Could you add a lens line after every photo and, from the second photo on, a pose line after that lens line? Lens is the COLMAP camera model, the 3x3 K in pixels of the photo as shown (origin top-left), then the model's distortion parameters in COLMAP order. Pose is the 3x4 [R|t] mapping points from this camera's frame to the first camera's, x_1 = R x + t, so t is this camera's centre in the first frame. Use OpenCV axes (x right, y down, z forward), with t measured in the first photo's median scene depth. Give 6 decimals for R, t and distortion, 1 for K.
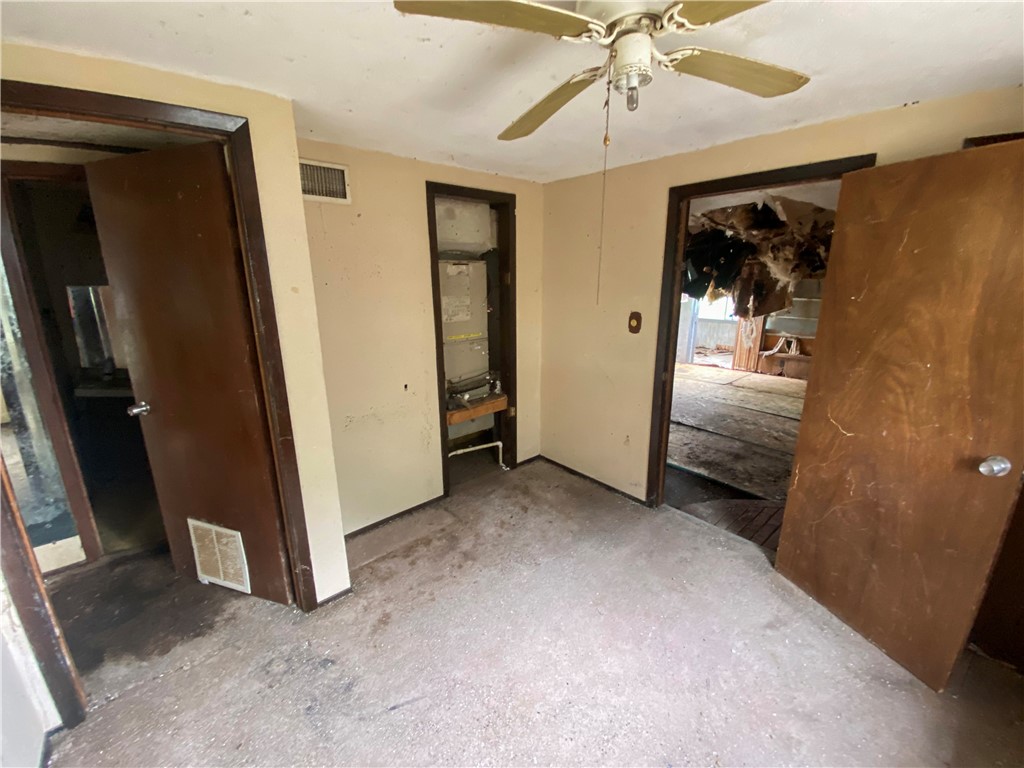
lens RADIAL K [[423.2, 0, 507.7], [0, 423.2, 388.4], [0, 0, 1]] dist [0.012346, -0.012101]
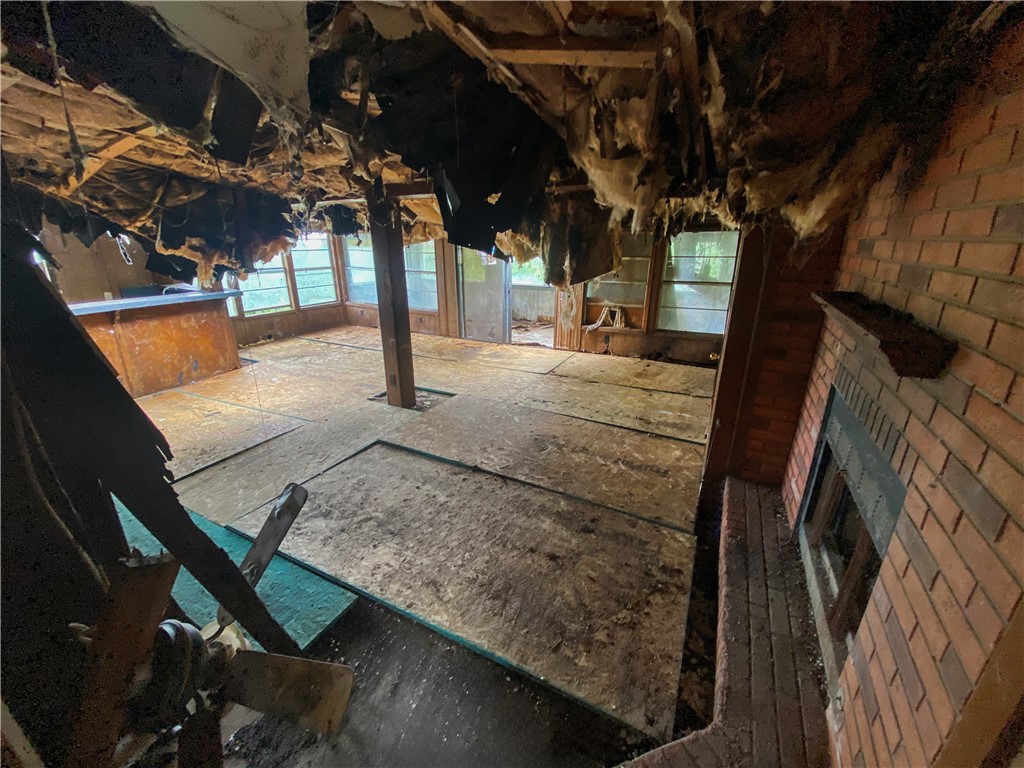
lens RADIAL K [[423.2, 0, 501.0], [0, 423.2, 395.2], [0, 0, 1]] dist [0.012346, -0.012101]
pose [[0.936952, -0.117041, 0.329274, 0.205037], [0.087982, 0.990900, 0.101866, -0.064016], [-0.338200, -0.066473, 0.938724, 0.349892]]
